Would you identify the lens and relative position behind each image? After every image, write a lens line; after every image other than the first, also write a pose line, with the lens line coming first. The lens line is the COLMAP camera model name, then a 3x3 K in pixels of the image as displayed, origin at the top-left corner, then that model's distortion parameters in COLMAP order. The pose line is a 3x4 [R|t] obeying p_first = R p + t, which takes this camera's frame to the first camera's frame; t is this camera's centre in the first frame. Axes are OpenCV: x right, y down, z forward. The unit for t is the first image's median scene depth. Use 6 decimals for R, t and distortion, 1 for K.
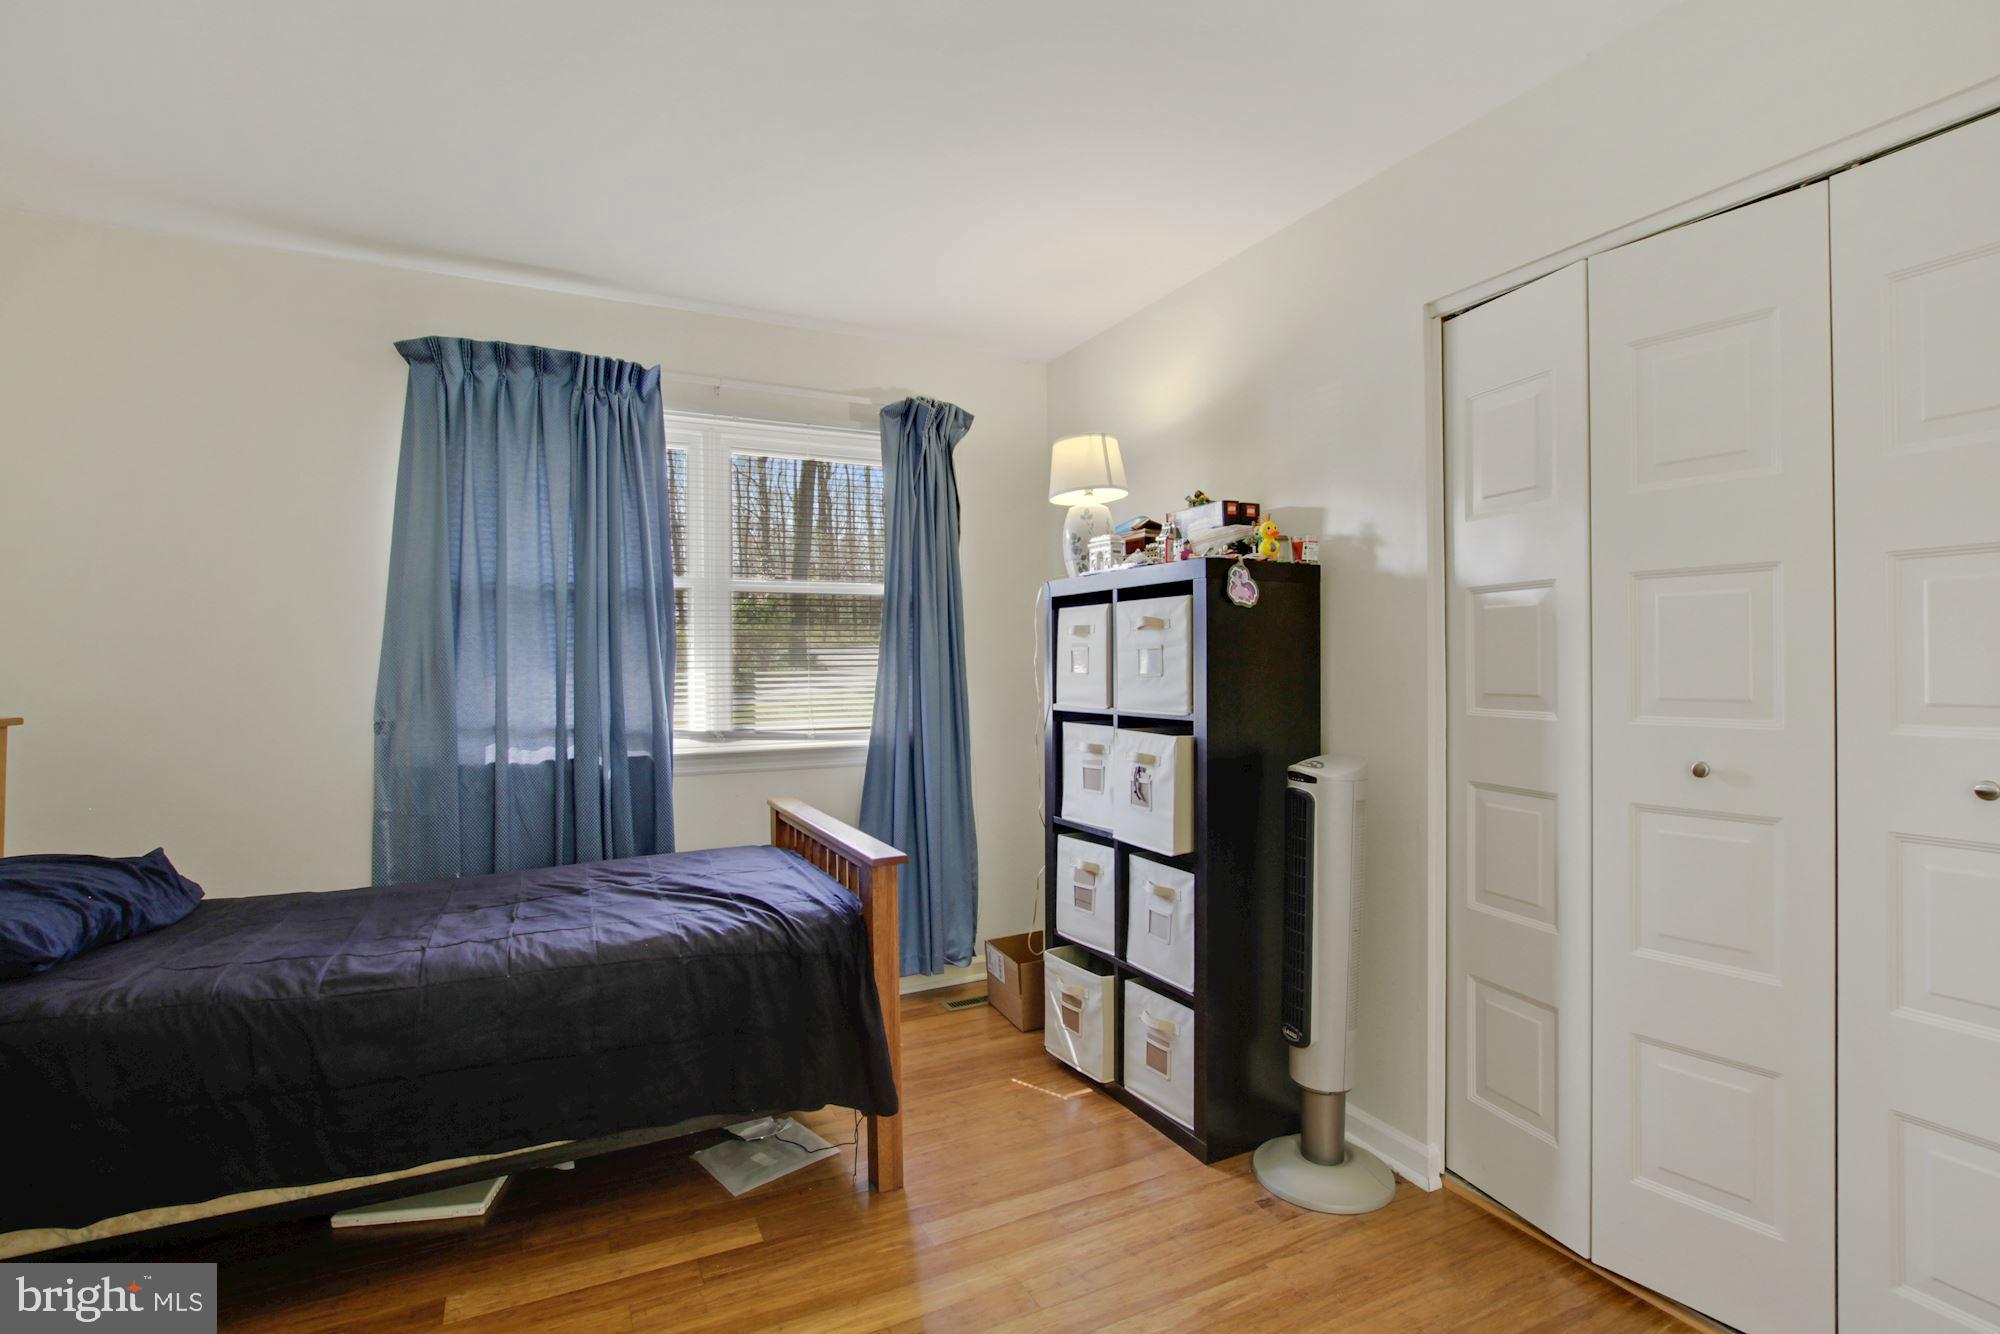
lens RADIAL K [[928.1, 0, 983.0], [0, 928.1, 678.0], [0, 0, 1]] dist [-0.020157, 0.000446]
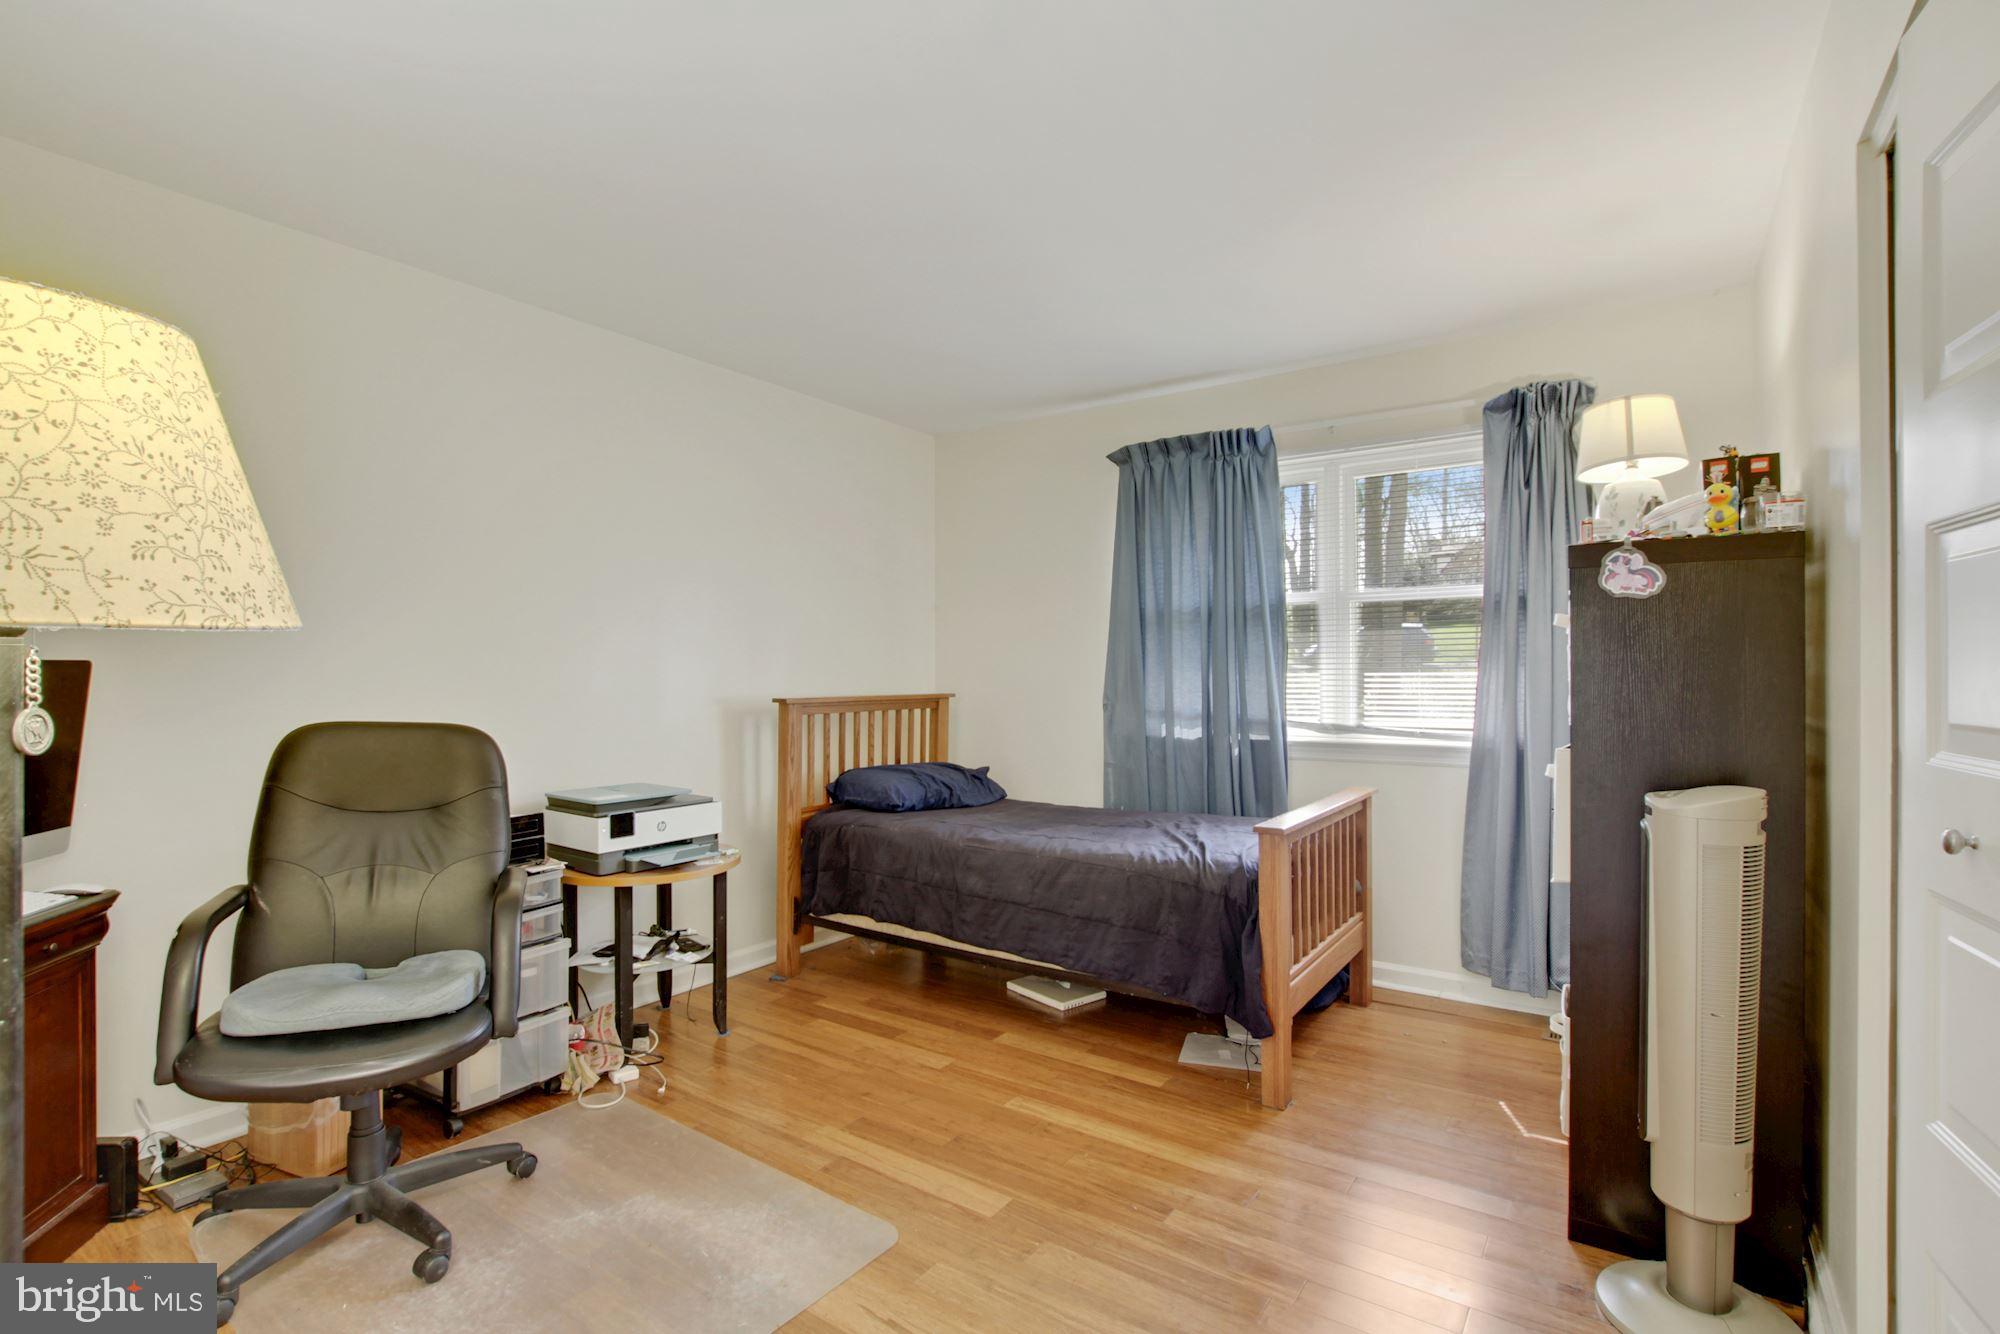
lens RADIAL K [[943.6, 0, 991.2], [0, 943.6, 685.3], [0, 0, 1]] dist [-0.023723, 0.000277]
pose [[0.475681, 0.018202, -0.879429, 0.615362], [-0.010606, 0.999832, 0.014957, -0.004569], [0.879554, 0.002213, 0.475794, 0.079494]]
